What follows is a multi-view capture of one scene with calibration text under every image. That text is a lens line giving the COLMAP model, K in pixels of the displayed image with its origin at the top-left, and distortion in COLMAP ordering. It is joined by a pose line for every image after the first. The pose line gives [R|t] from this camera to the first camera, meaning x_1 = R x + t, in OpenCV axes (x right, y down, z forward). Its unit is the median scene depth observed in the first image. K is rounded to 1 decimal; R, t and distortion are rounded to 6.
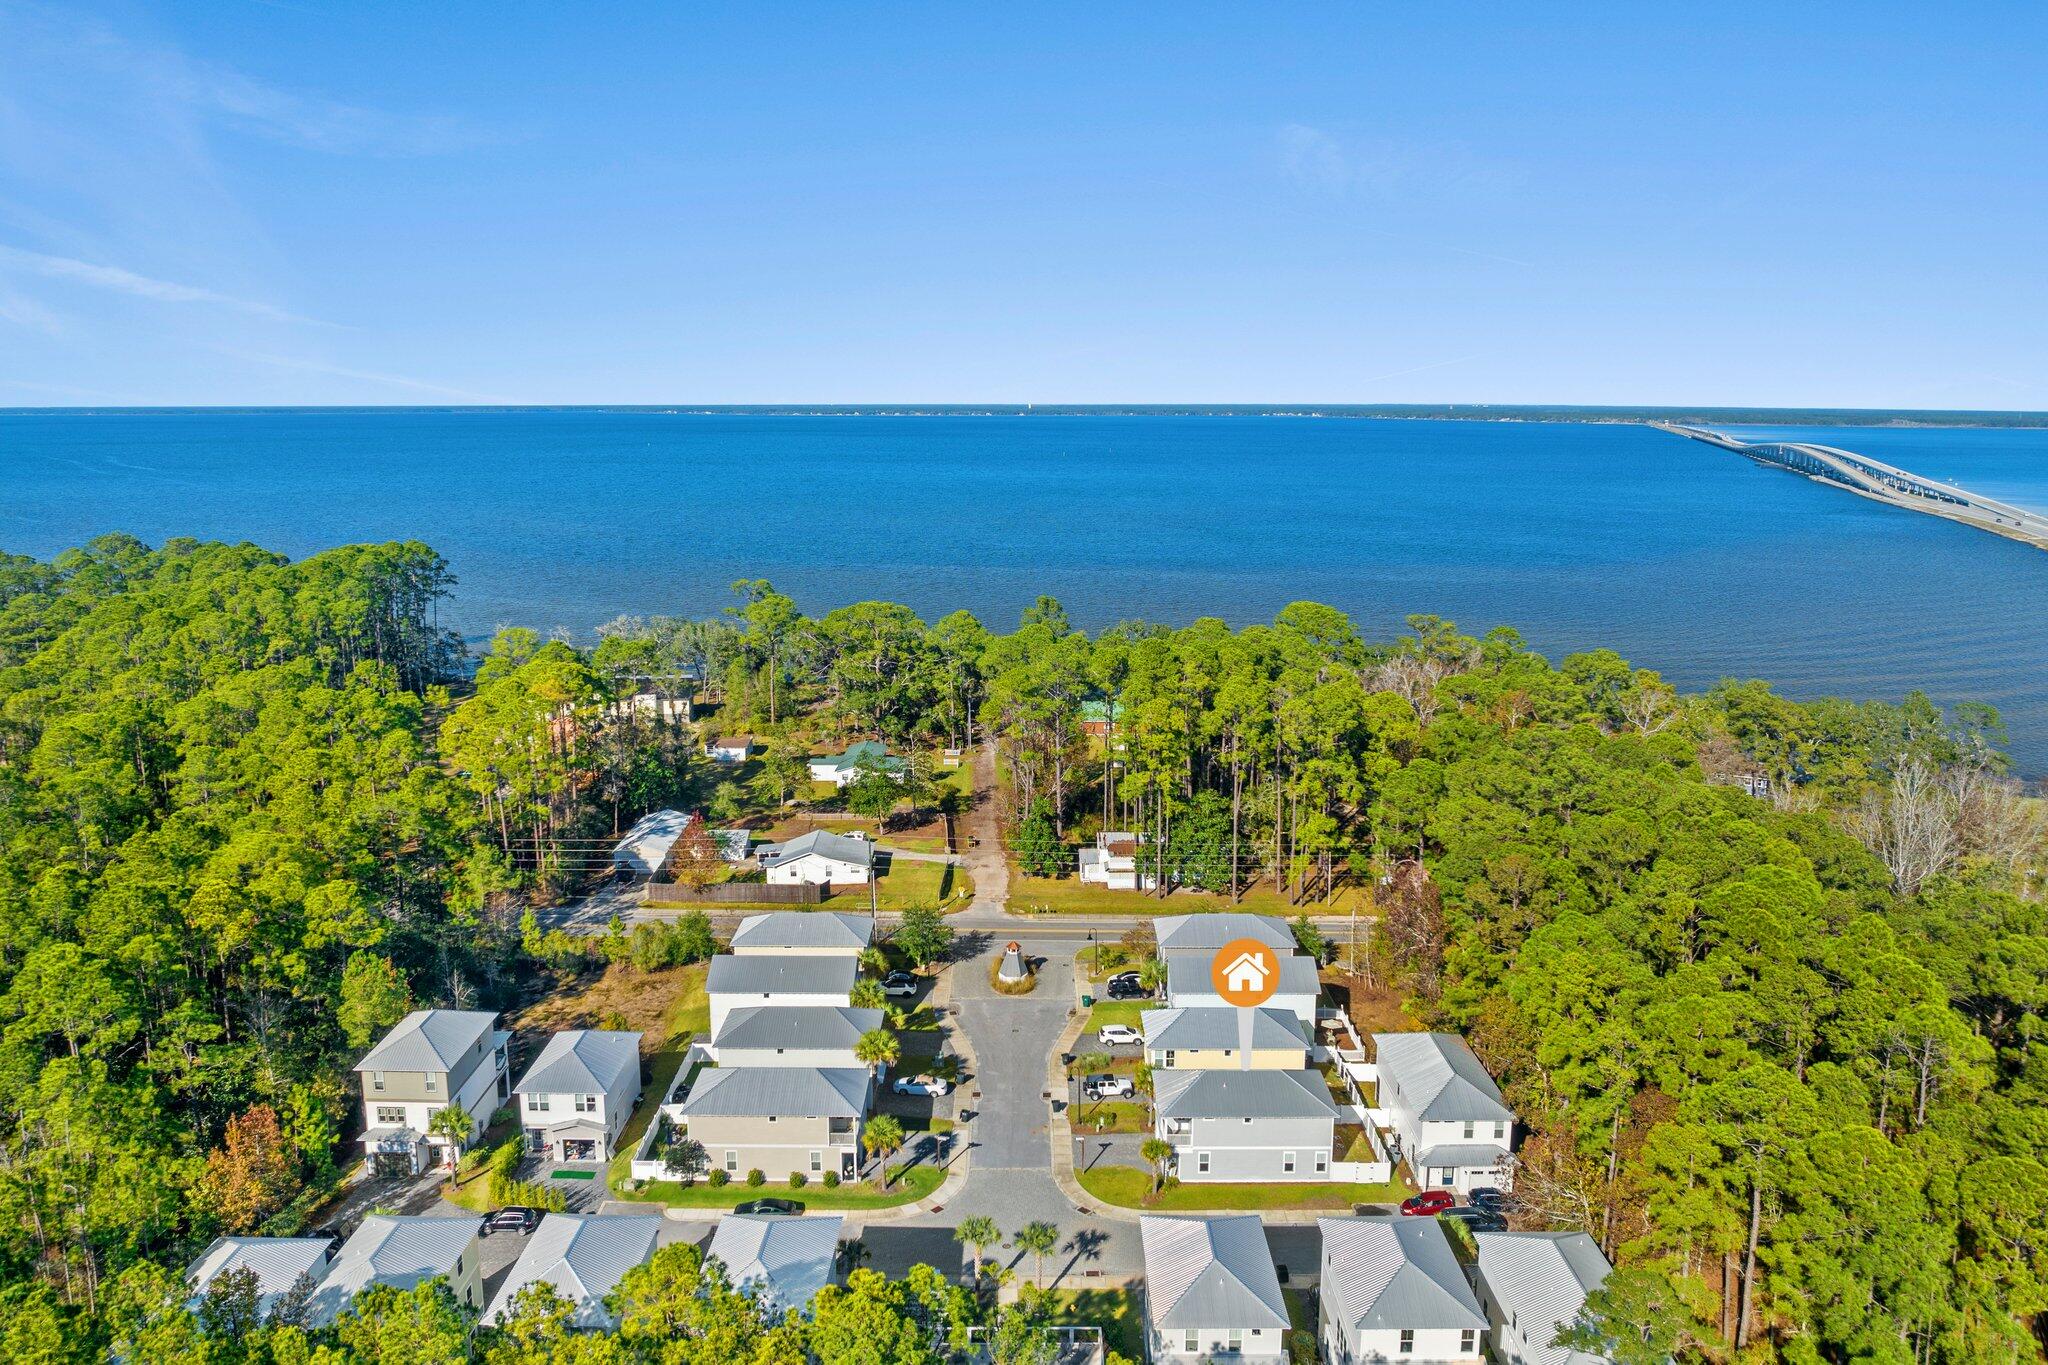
lens RADIAL K [[1439.3, 0, 1024.0], [0, 1439.3, 682.5], [0, 0, 1]] dist [-0.047953, -0.001416]
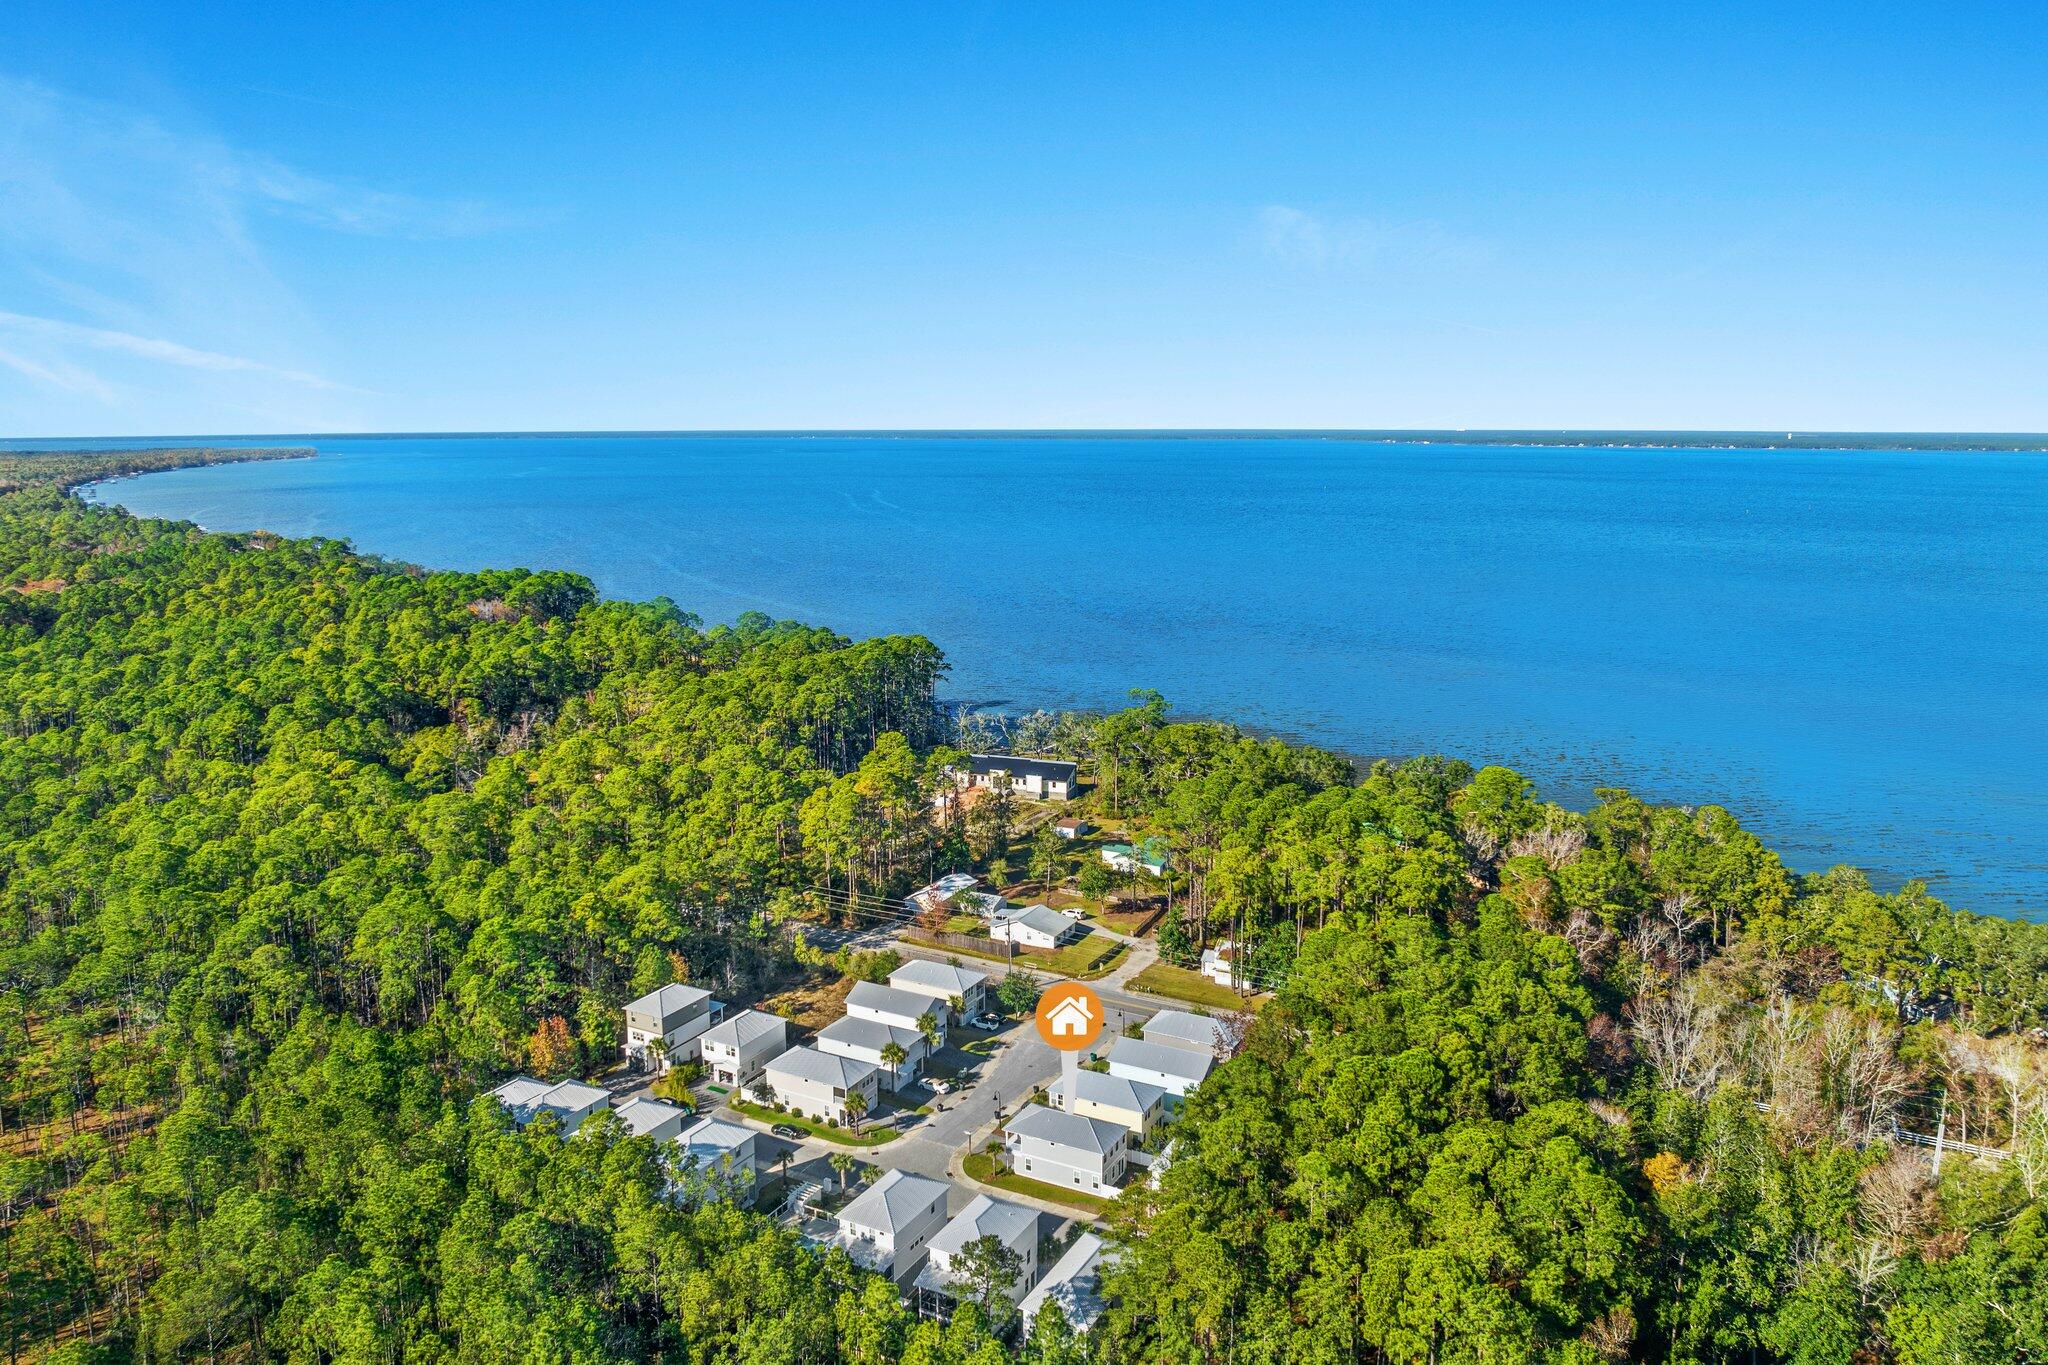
lens RADIAL K [[1439.3, 0, 1024.0], [0, 1439.3, 682.5], [0, 0, 1]] dist [-0.047953, -0.001416]
pose [[0.880586, 0.075961, -0.467759, 0.781172], [-0.083998, 0.996459, 0.003688, -0.187968], [0.466383, 0.036043, 0.883848, -0.390521]]
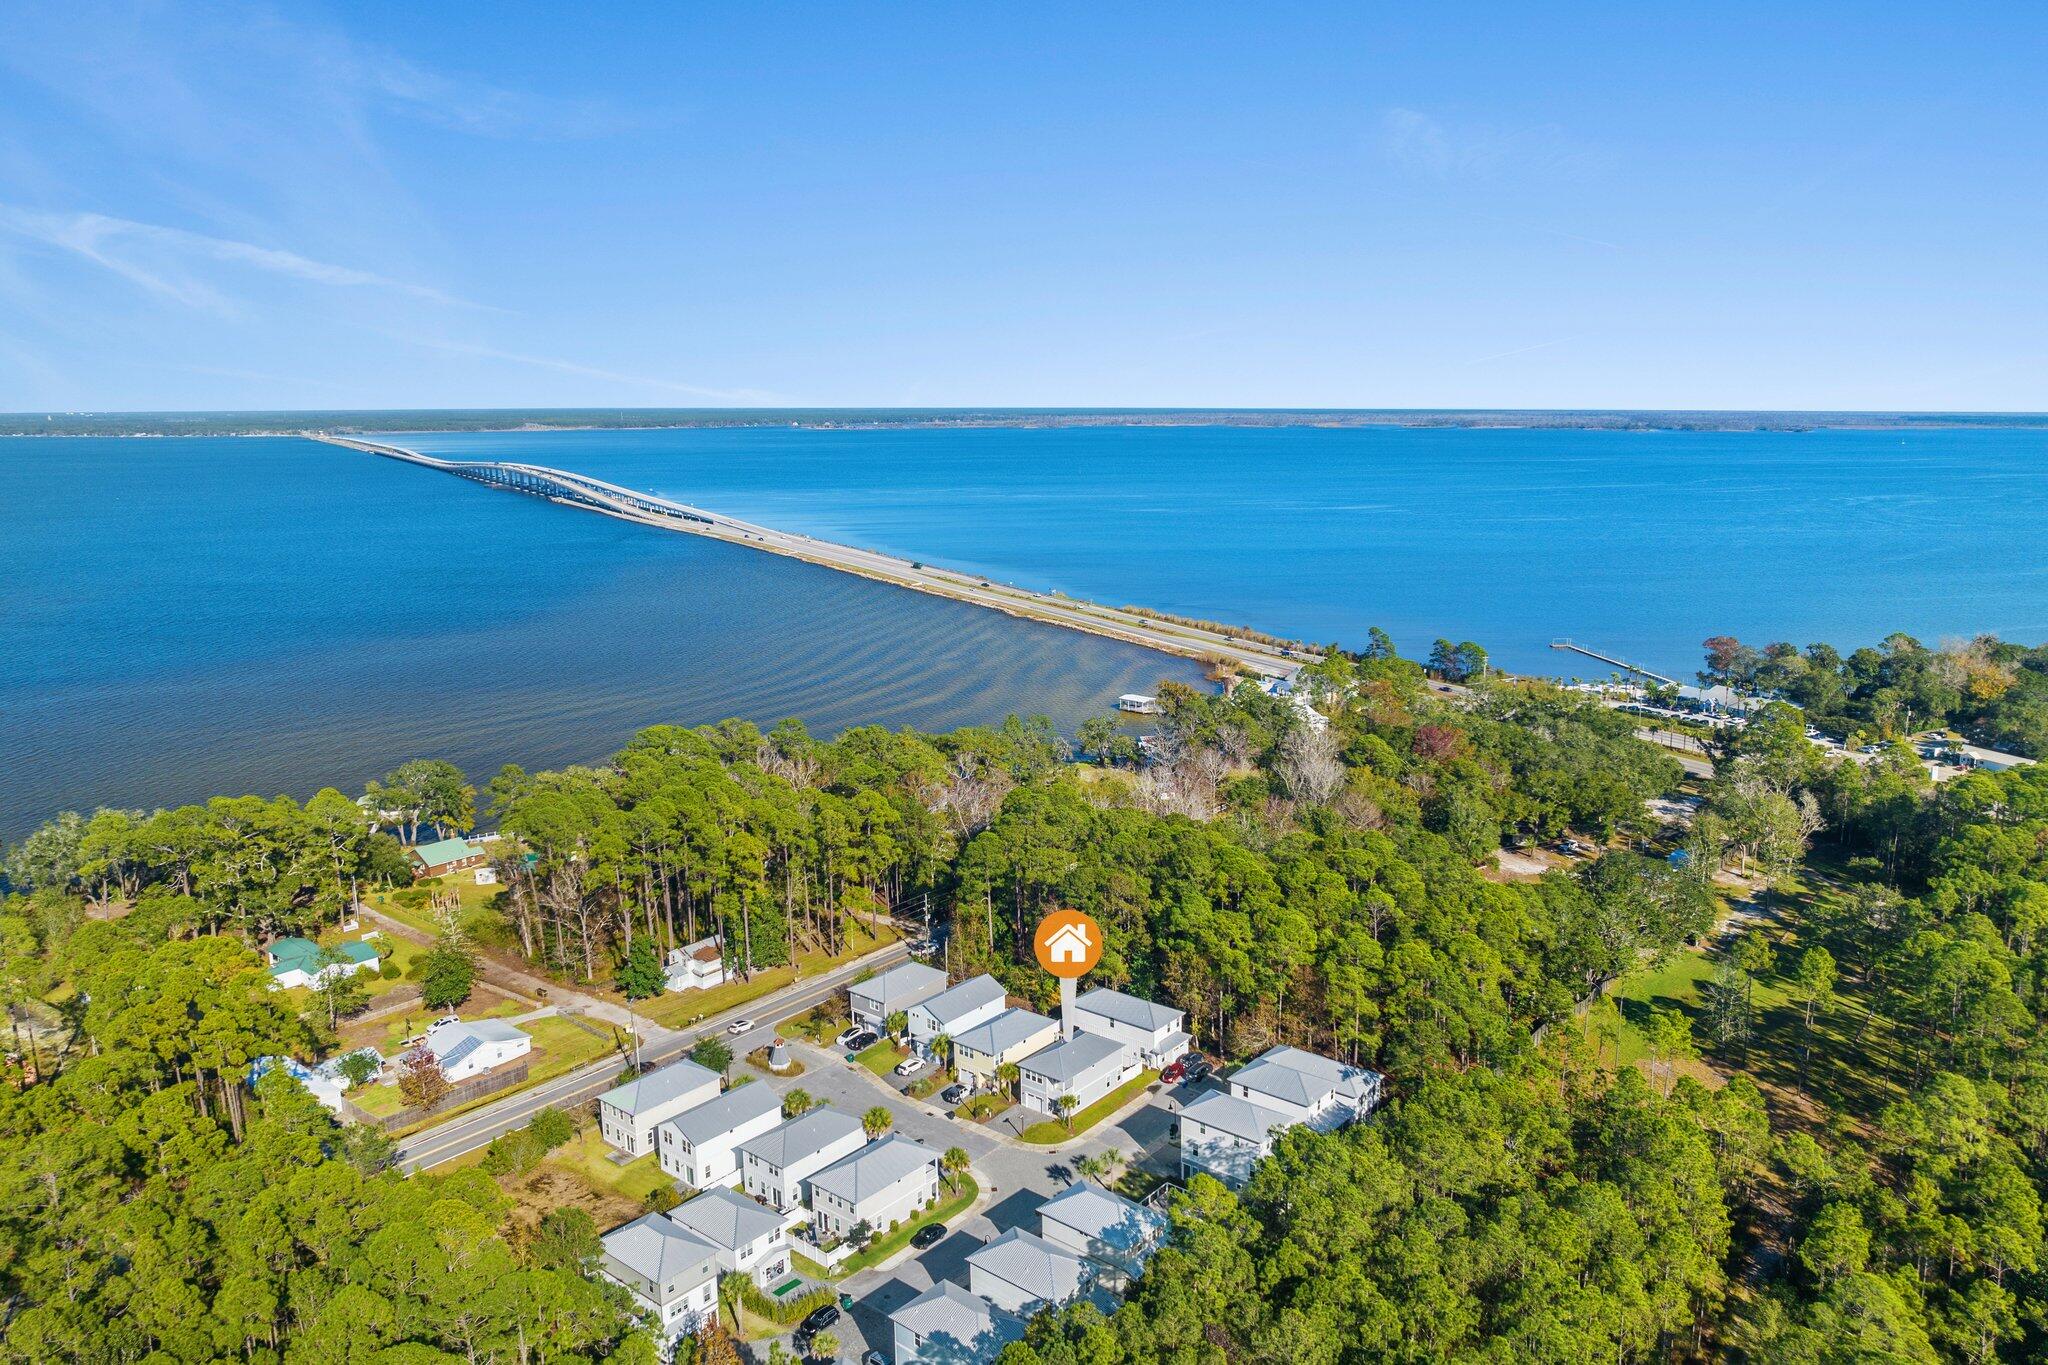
lens RADIAL K [[1439.3, 0, 1024.0], [0, 1439.3, 682.5], [0, 0, 1]] dist [-0.047953, -0.001416]
pose [[0.623814, -0.152207, 0.766609, -1.080352], [0.152491, 0.985706, 0.071622, -0.264751], [-0.766553, 0.072222, 0.638107, -0.057560]]
